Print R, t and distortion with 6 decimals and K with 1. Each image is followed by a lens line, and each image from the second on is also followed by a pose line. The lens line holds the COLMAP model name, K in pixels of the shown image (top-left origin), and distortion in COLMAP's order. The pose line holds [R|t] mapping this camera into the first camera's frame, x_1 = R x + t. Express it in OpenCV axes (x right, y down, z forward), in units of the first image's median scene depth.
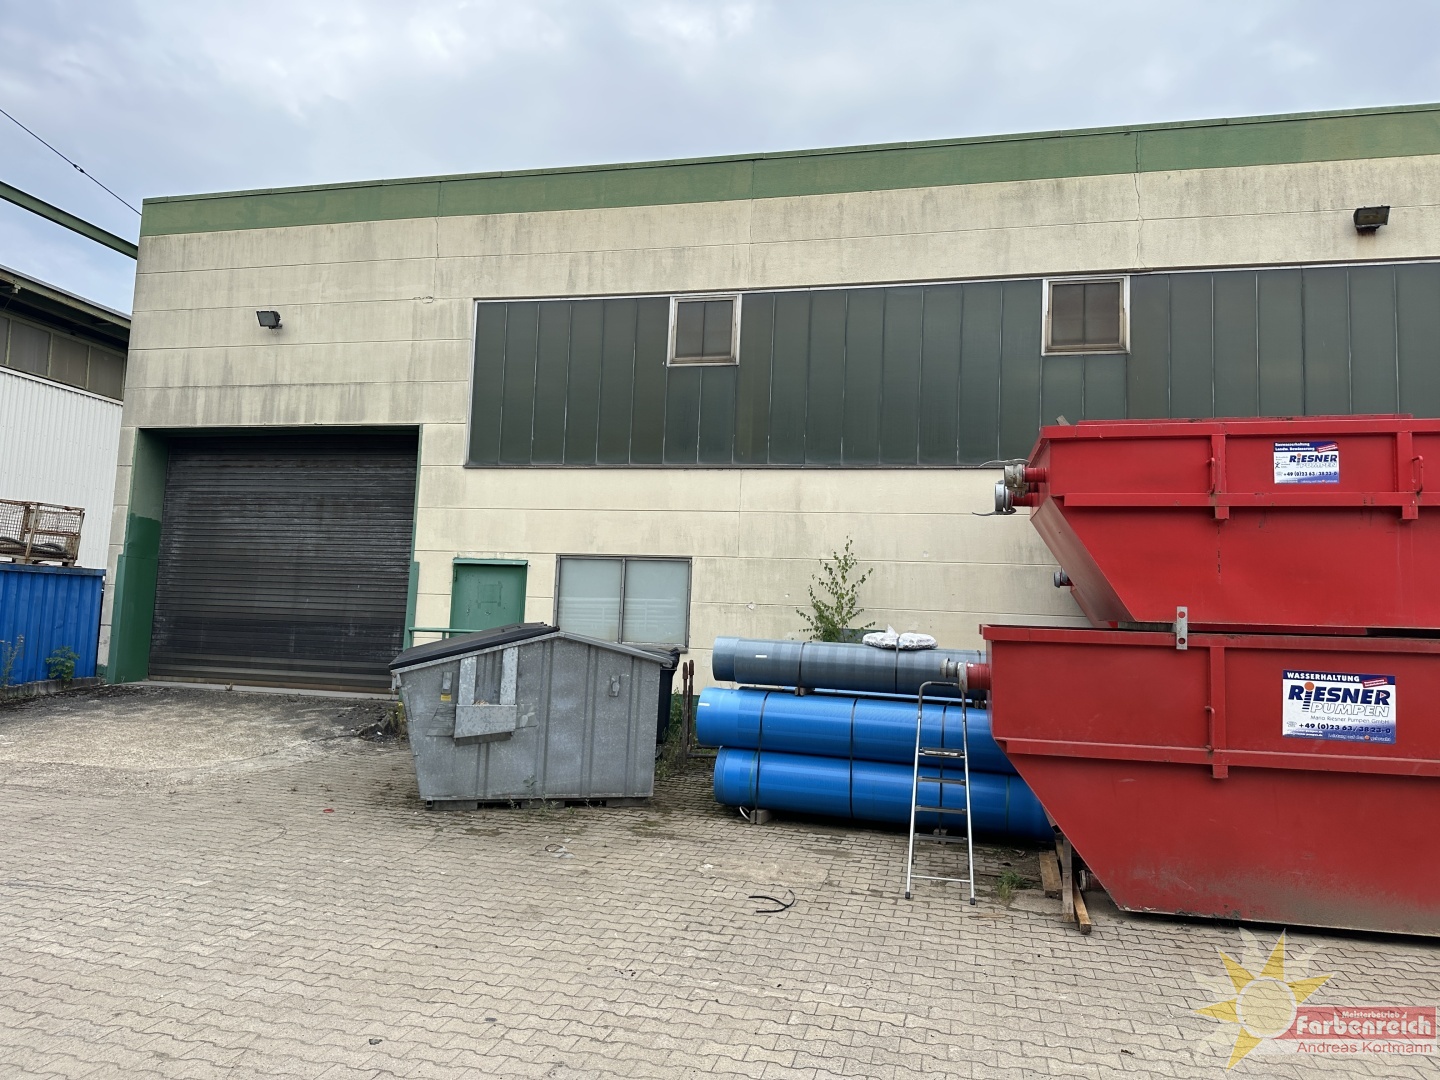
lens RADIAL K [[1032.1, 0, 720.5], [0, 1032.1, 539.0], [0, 0, 1]] dist [0.048164, -0.062927]
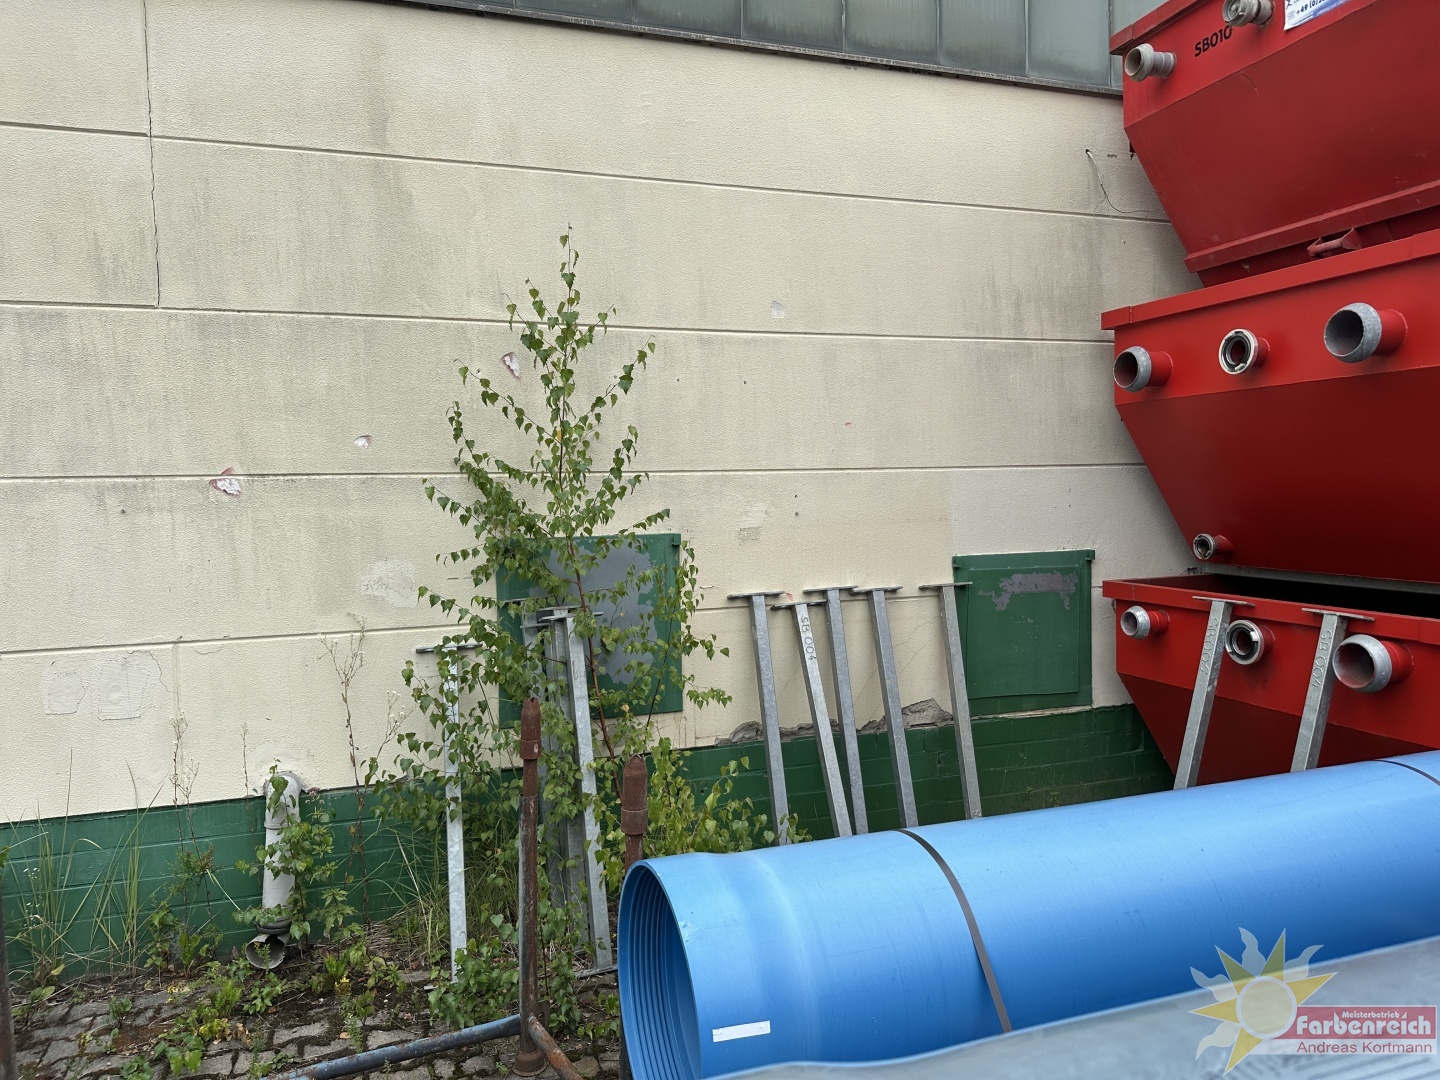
lens RADIAL K [[1032.1, 0, 723.5], [0, 1032.1, 543.7], [0, 0, 1]] dist [0.048164, -0.062927]
pose [[0.837997, -0.083160, 0.539301, -0.011951], [0.011786, 0.990847, 0.134475, 0.045201], [-0.545548, -0.106333, 0.831306, 0.693412]]
